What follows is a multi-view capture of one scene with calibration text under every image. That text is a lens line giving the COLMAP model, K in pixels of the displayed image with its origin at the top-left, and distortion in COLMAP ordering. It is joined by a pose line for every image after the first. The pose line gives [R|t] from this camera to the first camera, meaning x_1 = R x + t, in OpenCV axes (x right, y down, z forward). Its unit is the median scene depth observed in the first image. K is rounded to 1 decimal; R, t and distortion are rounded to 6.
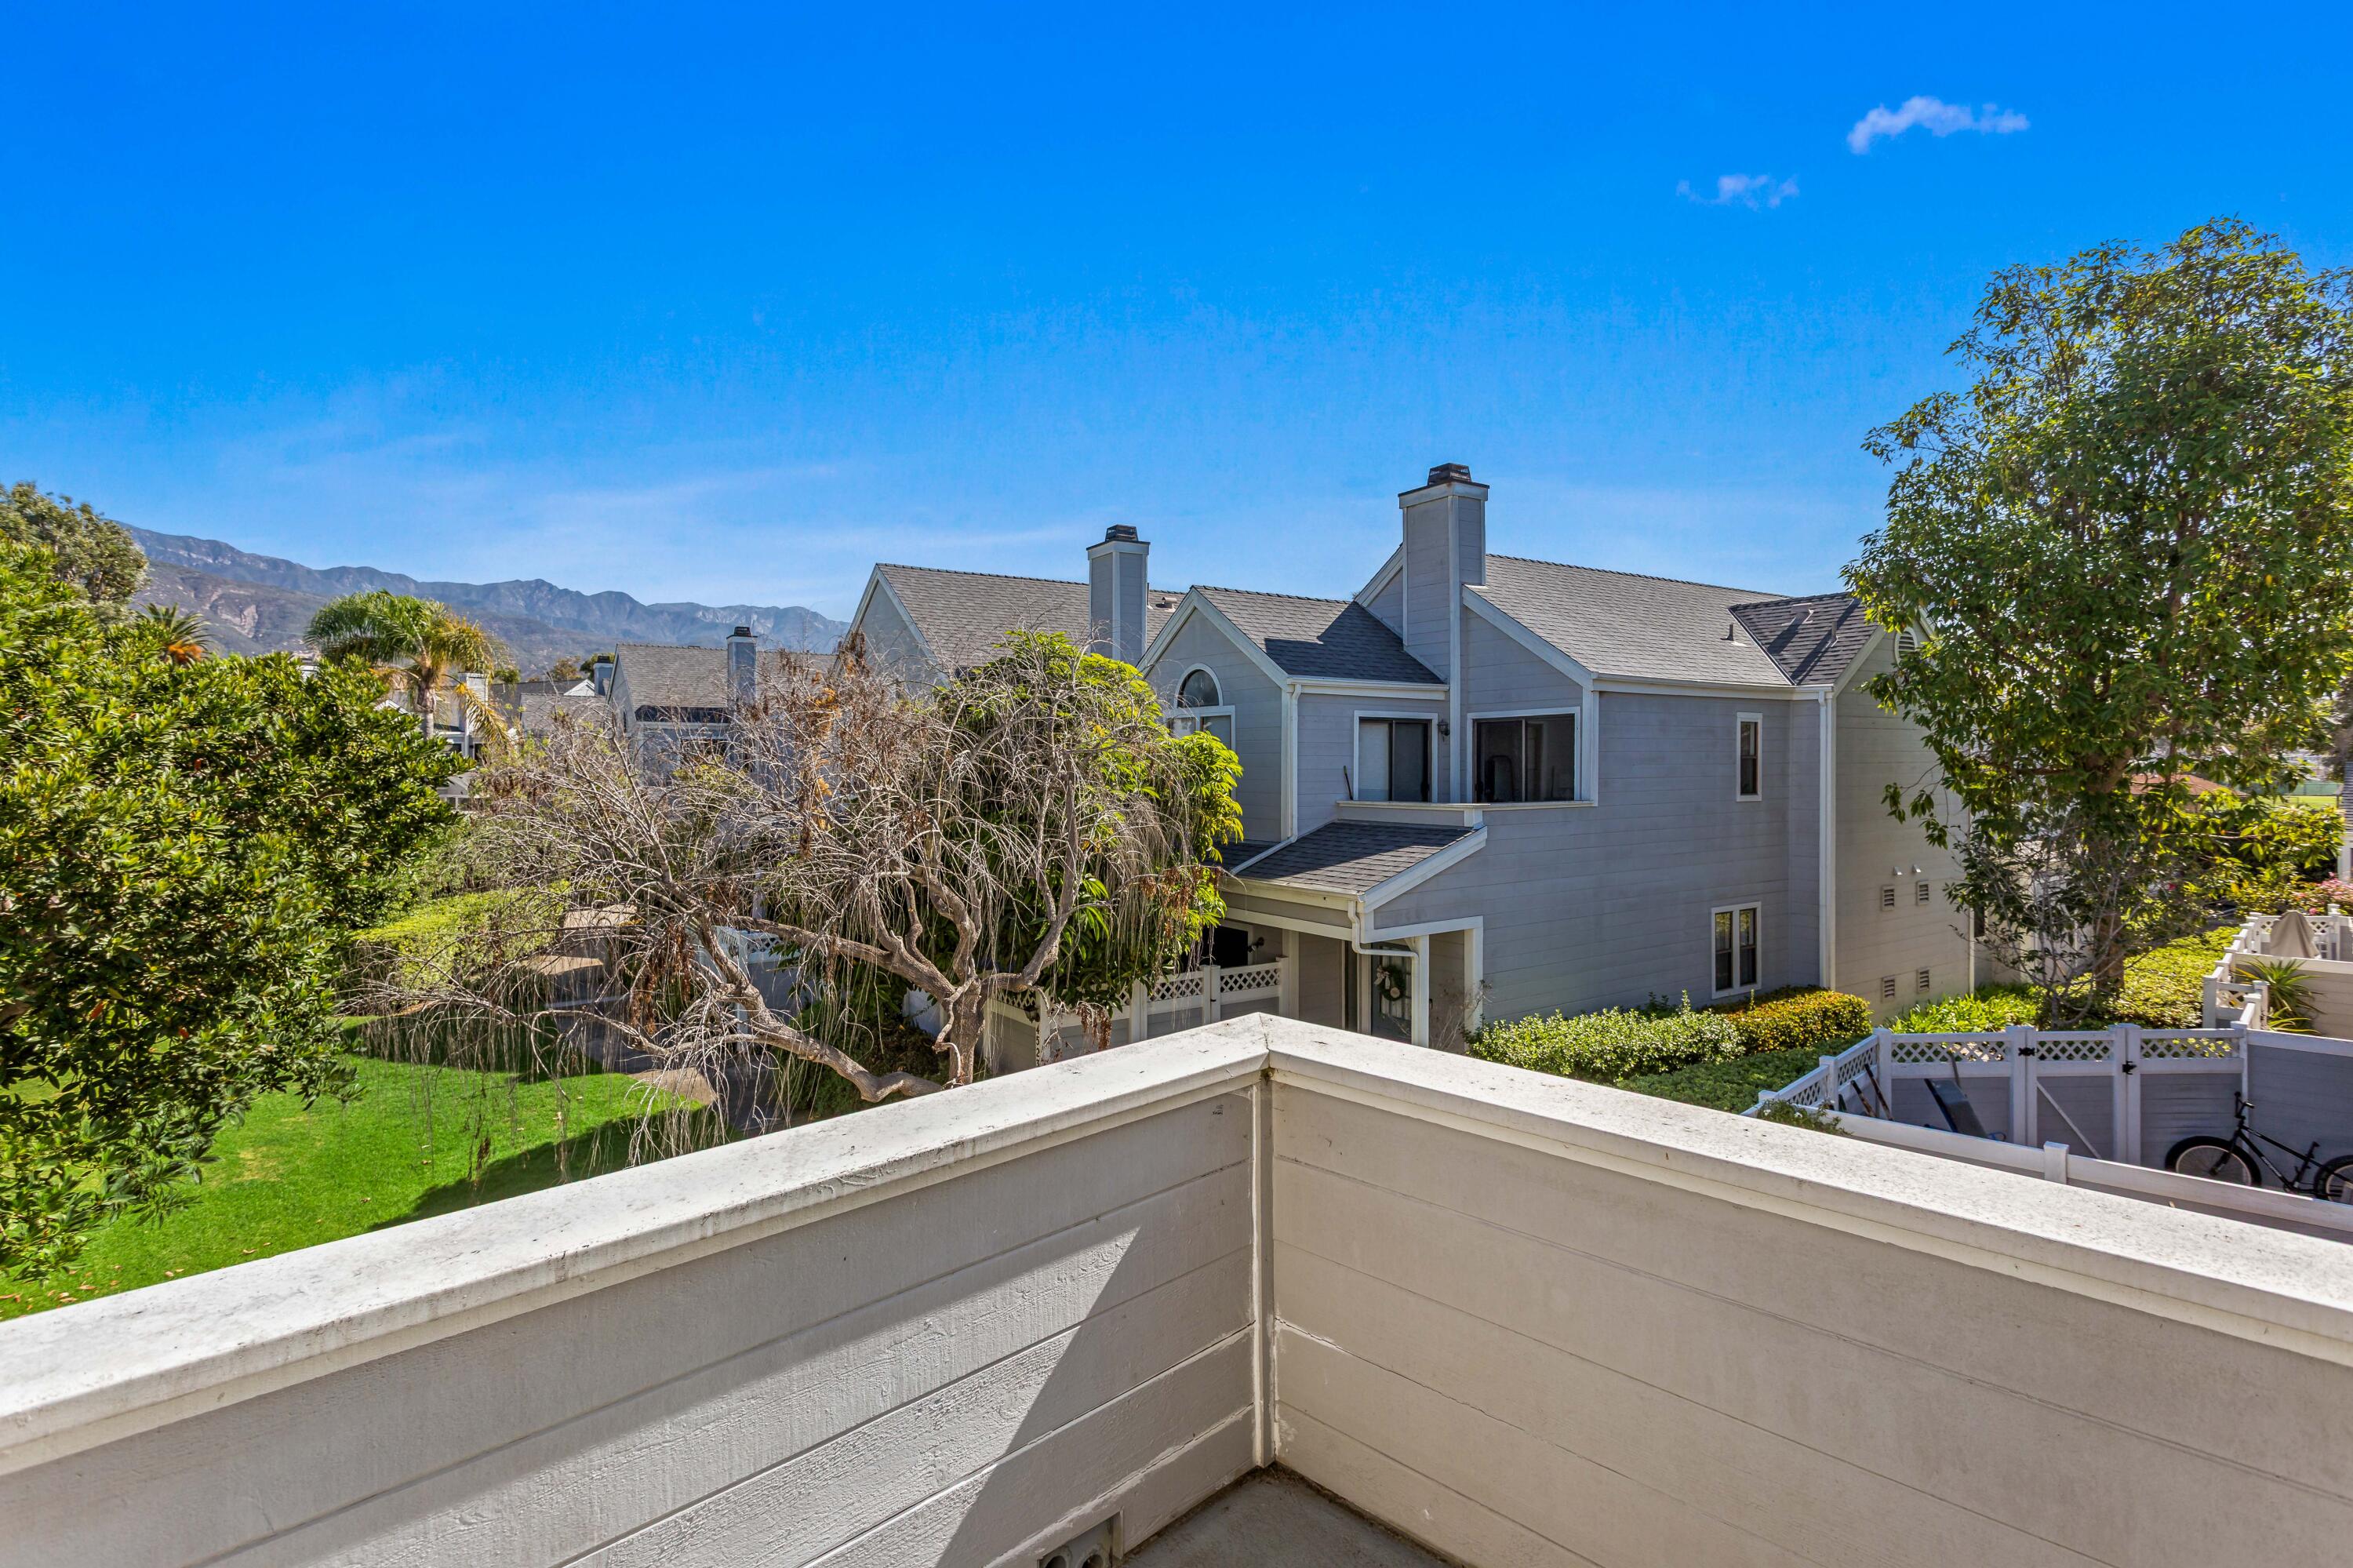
lens RADIAL K [[1109.9, 0, 1158.1], [0, 1109.9, 775.7], [0, 0, 1]] dist [0.002894, -0.000499]
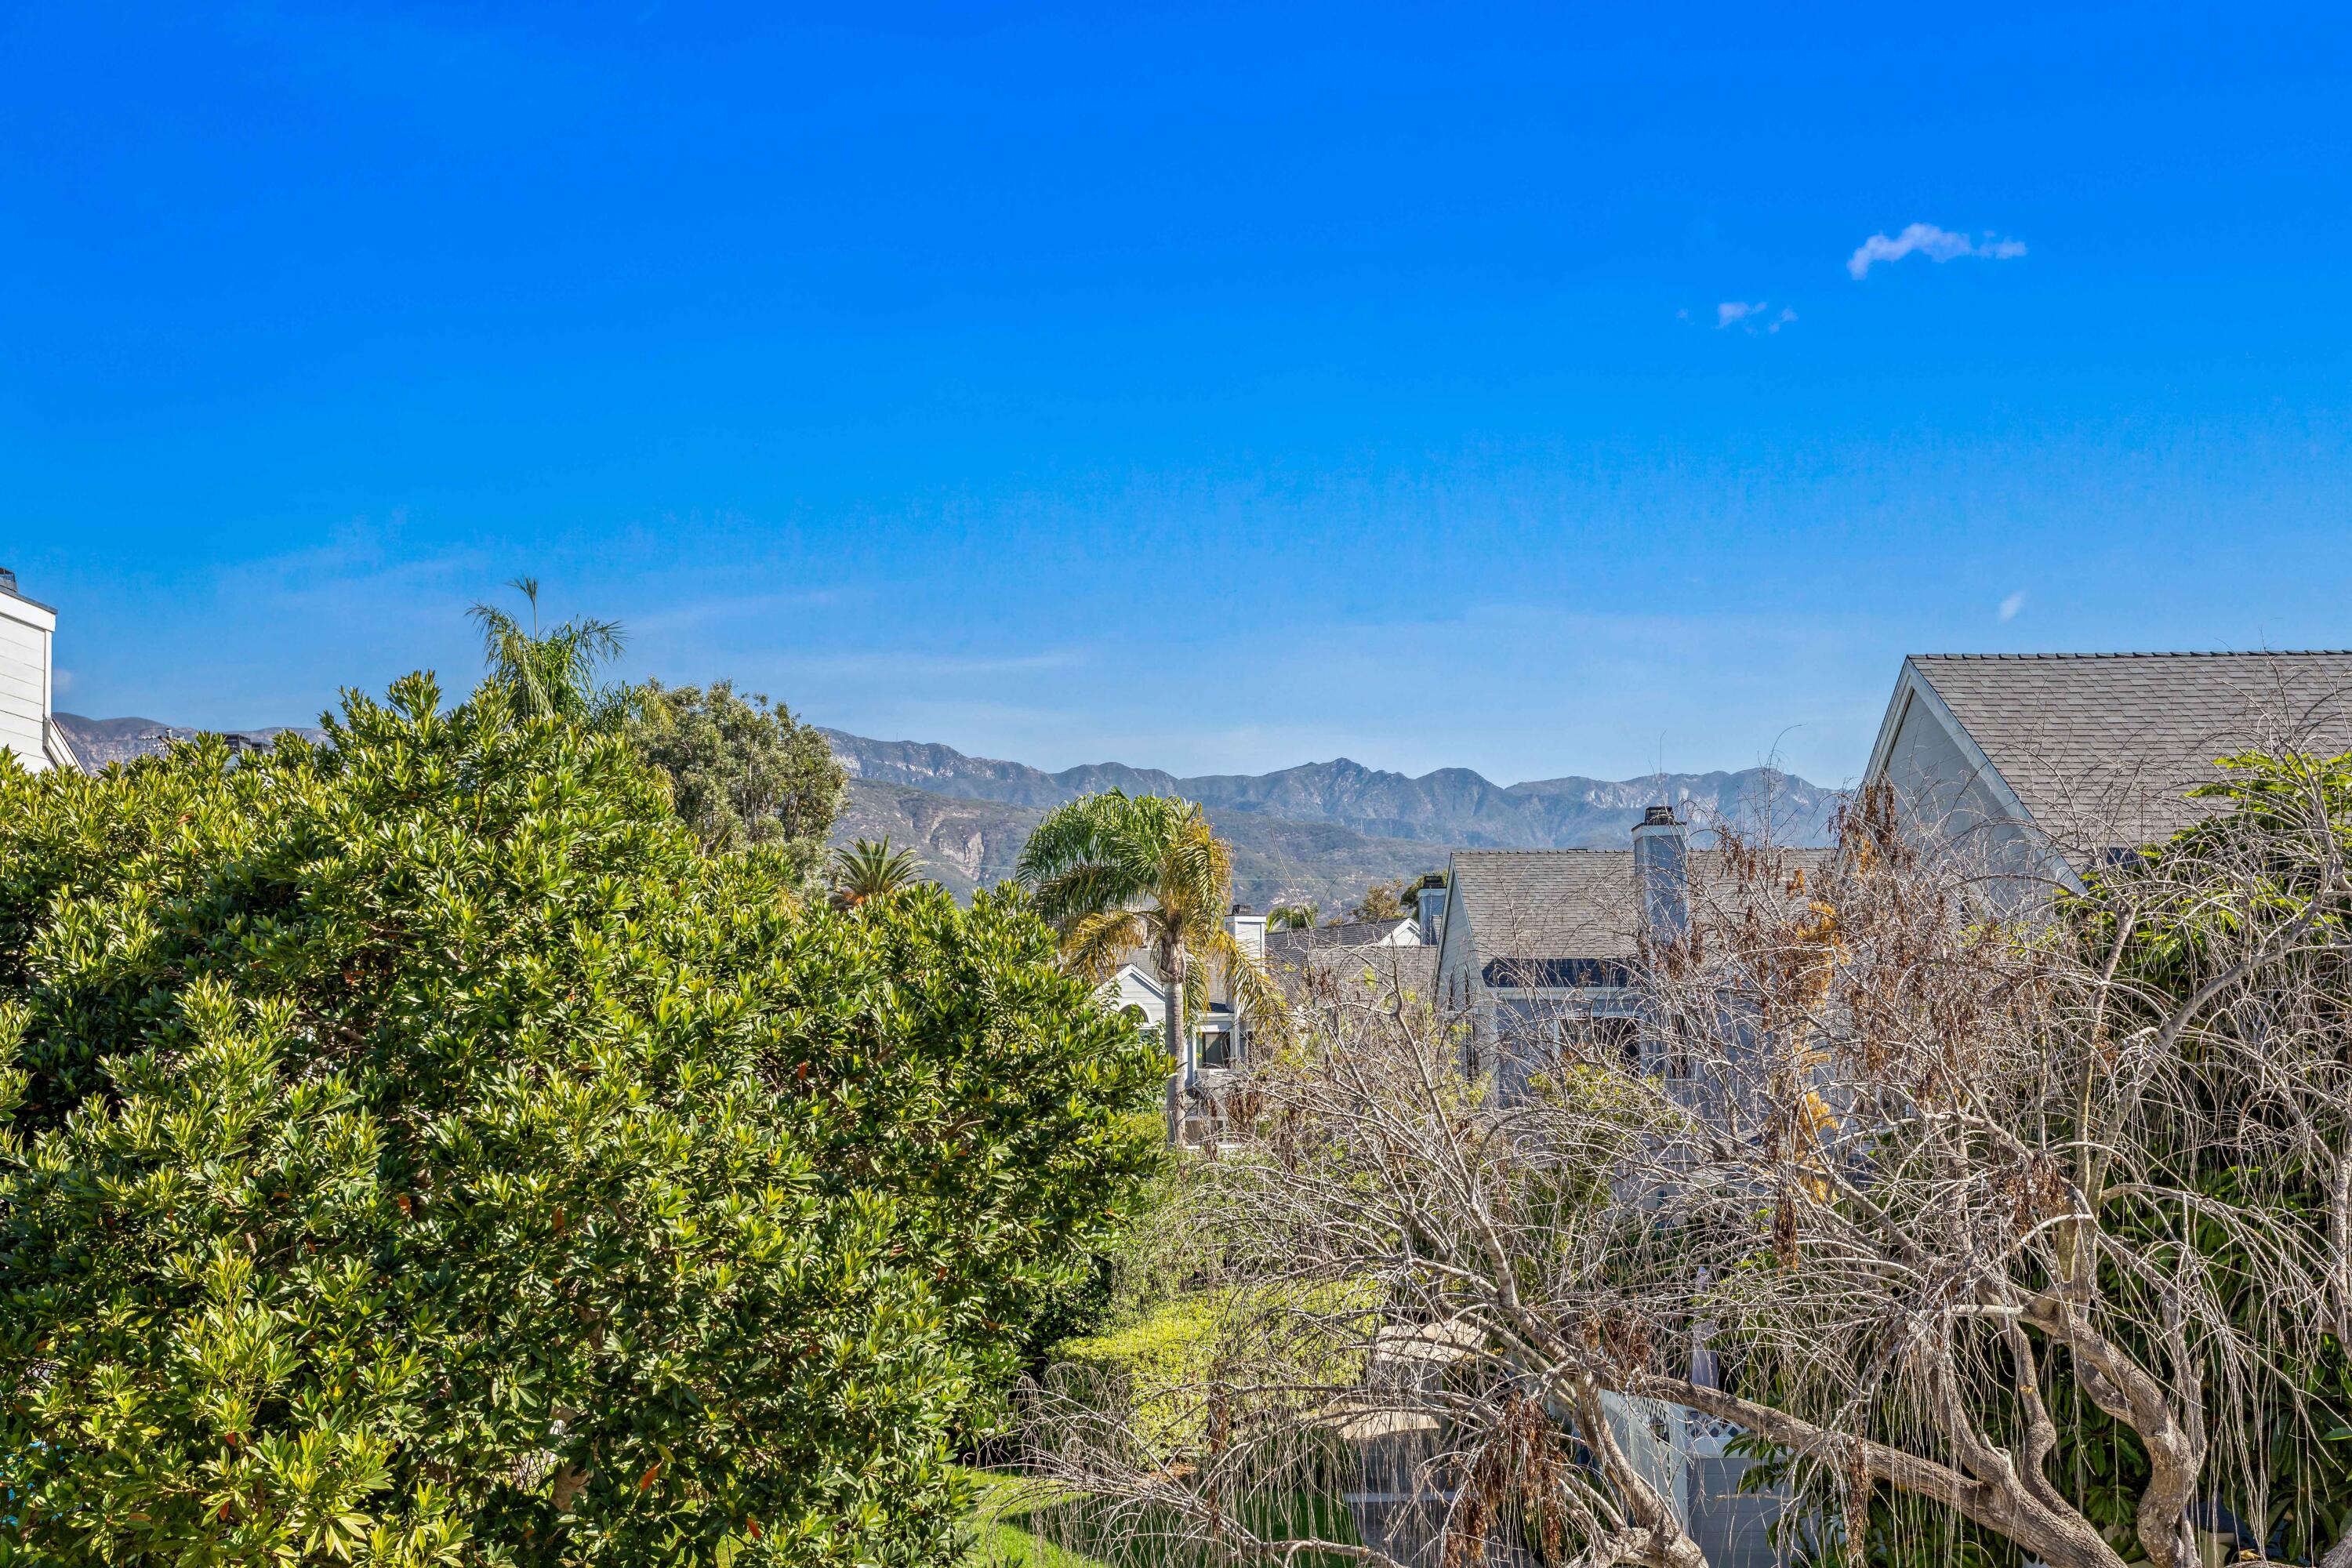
lens RADIAL K [[2097.6, 0, 1195.8], [0, 2097.6, 806.5], [0, 0, 1]] dist [0.016361, 0.007898]
pose [[0.836548, -0.073462, -0.542946, -0.033091], [0.001955, 0.991364, -0.131122, -0.001733], [0.547890, 0.108629, 0.829467, 0.115561]]
